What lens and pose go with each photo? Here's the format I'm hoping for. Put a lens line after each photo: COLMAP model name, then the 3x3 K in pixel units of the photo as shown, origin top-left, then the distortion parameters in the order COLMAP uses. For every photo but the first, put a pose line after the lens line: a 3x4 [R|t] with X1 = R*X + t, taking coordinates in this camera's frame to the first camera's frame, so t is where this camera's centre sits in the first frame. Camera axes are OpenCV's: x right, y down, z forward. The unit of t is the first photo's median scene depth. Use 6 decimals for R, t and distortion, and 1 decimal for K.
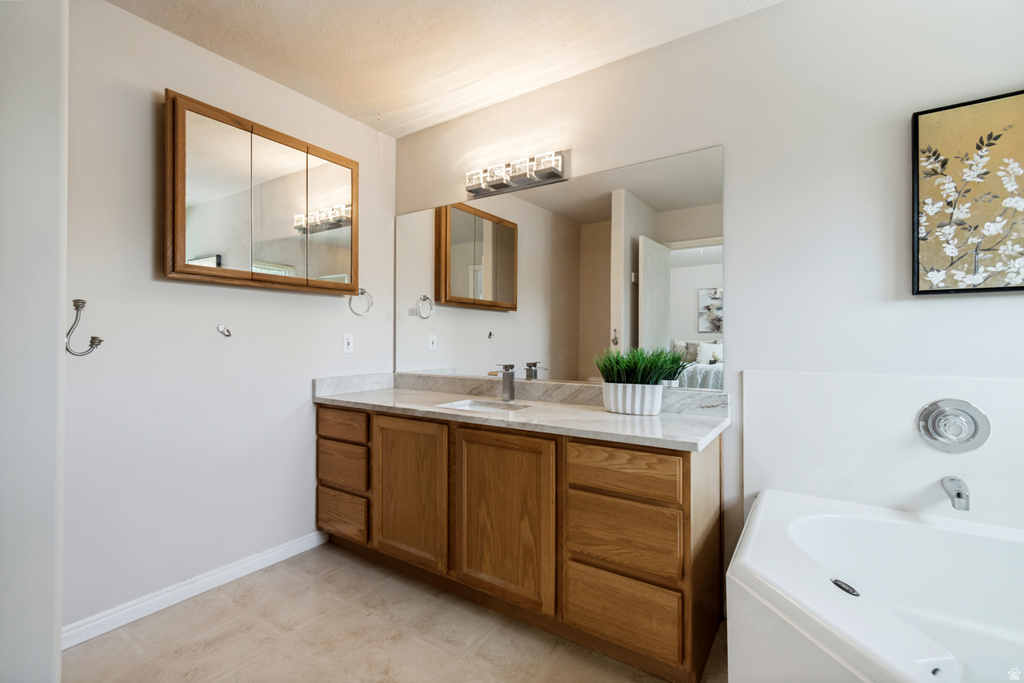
lens RADIAL K [[457.7, 0, 512.0], [0, 457.7, 341.5], [0, 0, 1]] dist [-0.001197, -0.000530]
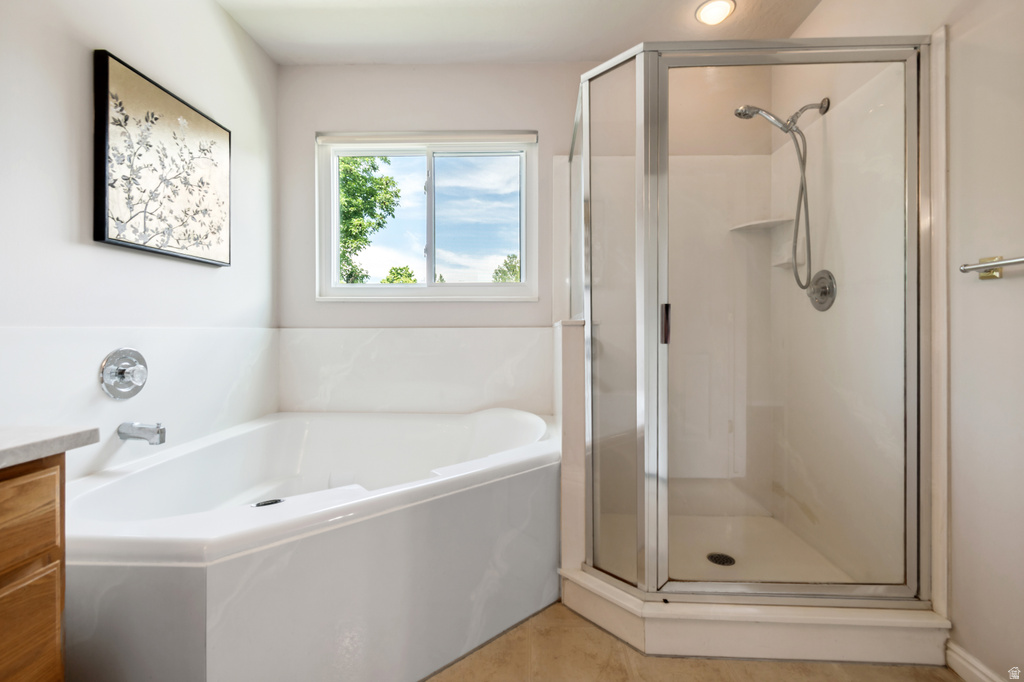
lens RADIAL K [[457.7, 0, 512.0], [0, 457.7, 341.0], [0, 0, 1]] dist [-0.001197, -0.000530]
pose [[-0.520231, -0.025349, 0.853650, -0.396012], [0.001959, 0.999521, 0.030875, 0.080076], [-0.854024, 0.017734, -0.519932, 0.798669]]
